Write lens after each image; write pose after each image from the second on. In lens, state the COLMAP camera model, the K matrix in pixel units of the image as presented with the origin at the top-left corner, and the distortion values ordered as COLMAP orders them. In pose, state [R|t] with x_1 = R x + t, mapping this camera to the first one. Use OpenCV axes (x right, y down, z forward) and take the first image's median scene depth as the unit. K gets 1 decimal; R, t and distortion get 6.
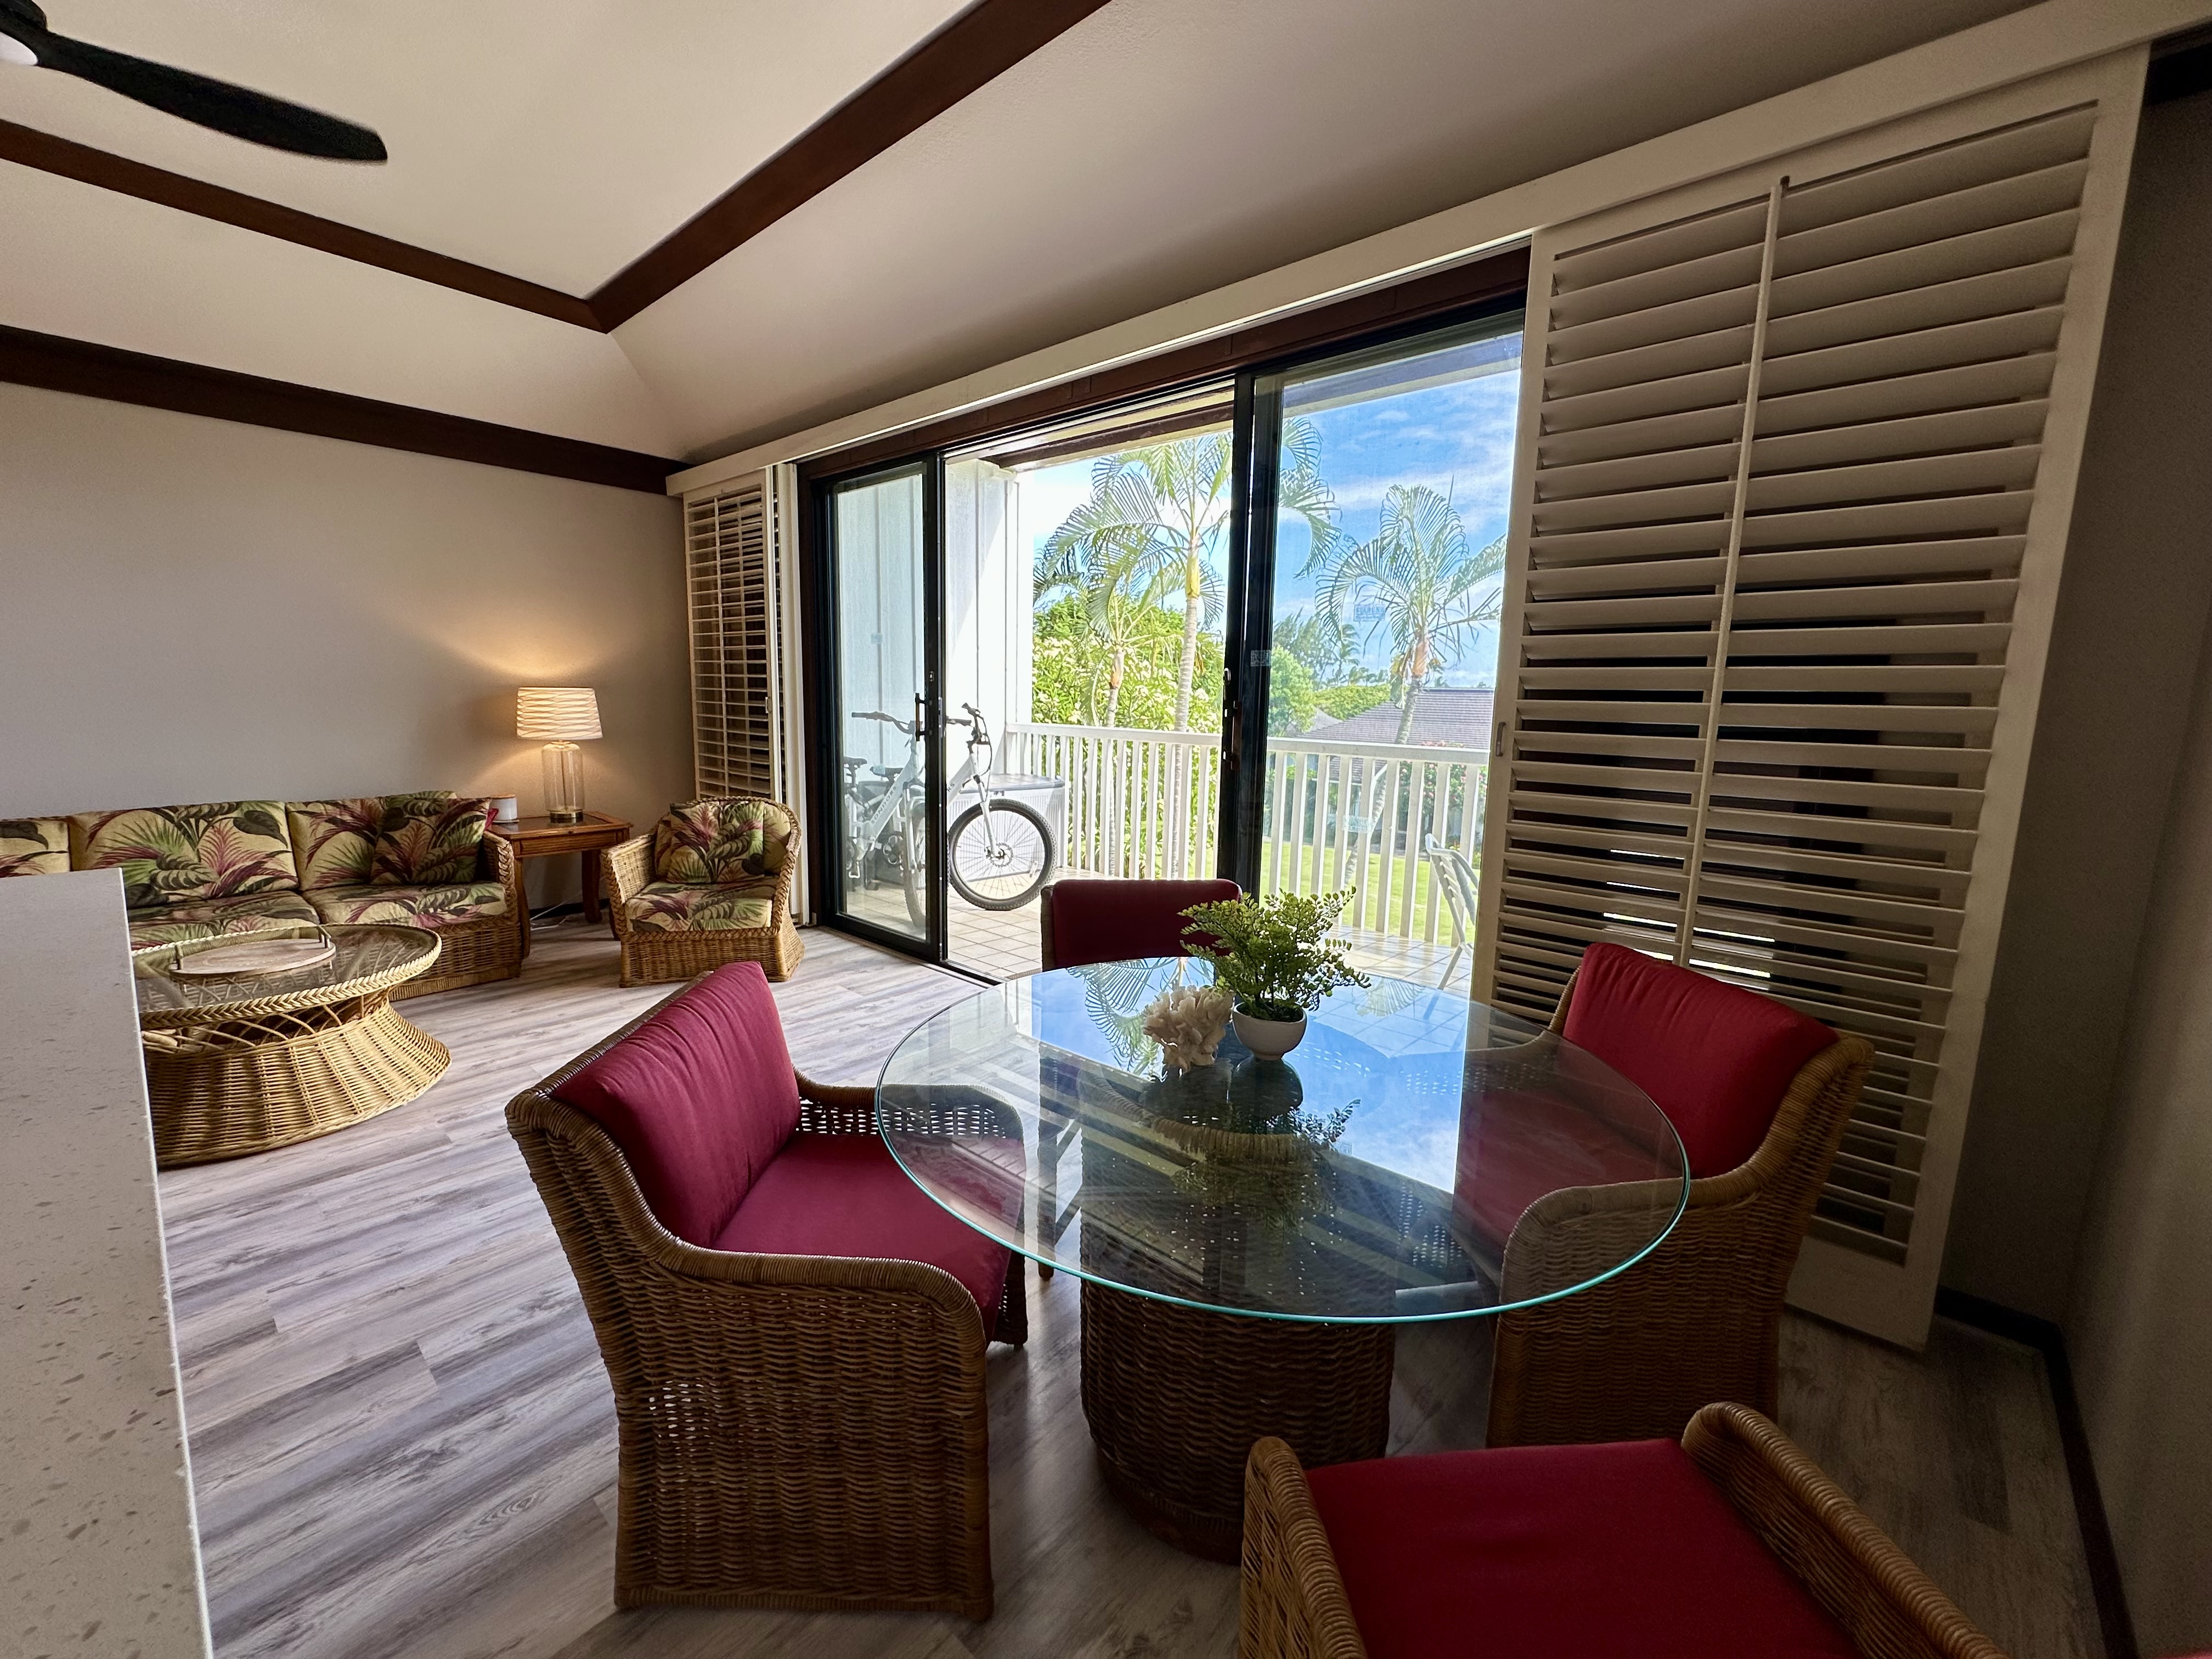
lens RADIAL K [[892.6, 0, 1111.6], [0, 892.6, 826.3], [0, 0, 1]] dist [-0.000411, -0.000705]
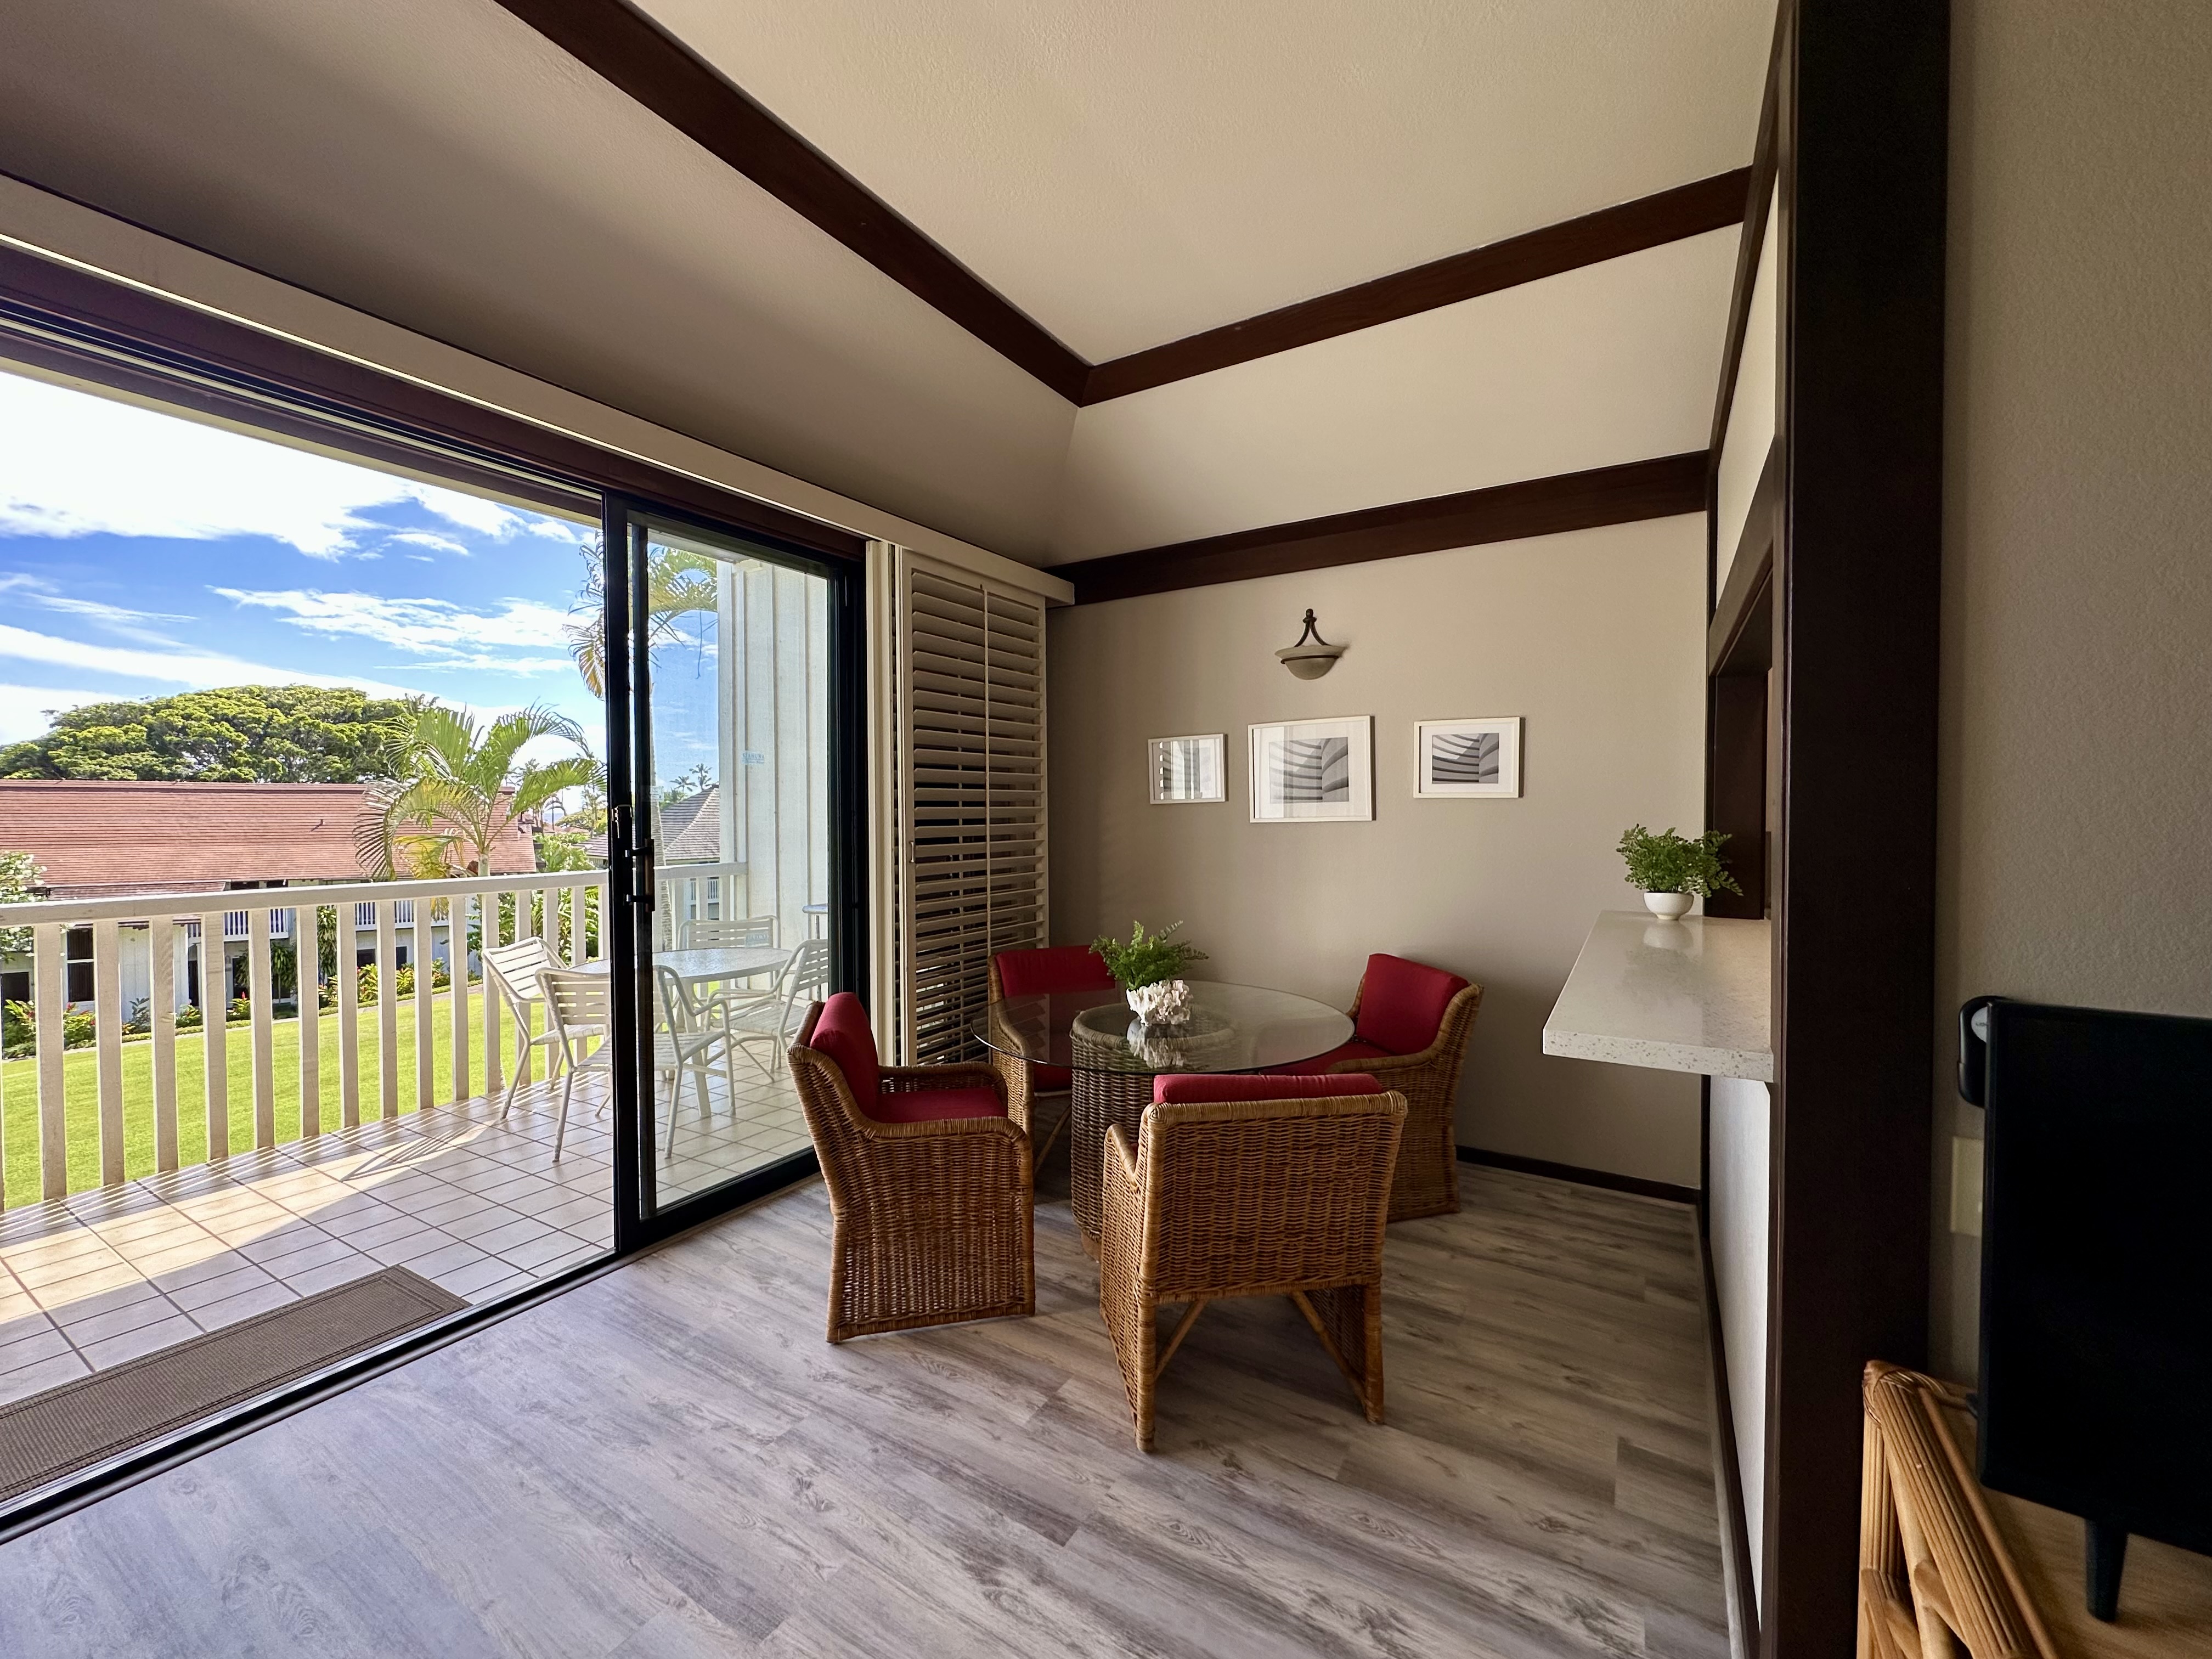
lens RADIAL K [[892.6, 0, 1119.3], [0, 892.6, 835.9], [0, 0, 1]] dist [-0.000411, -0.000705]
pose [[-0.187508, -0.041576, 0.981383, -1.674702], [0.139374, 0.987869, 0.068481, -0.274153], [-0.972325, 0.149620, -0.179439, 1.343600]]
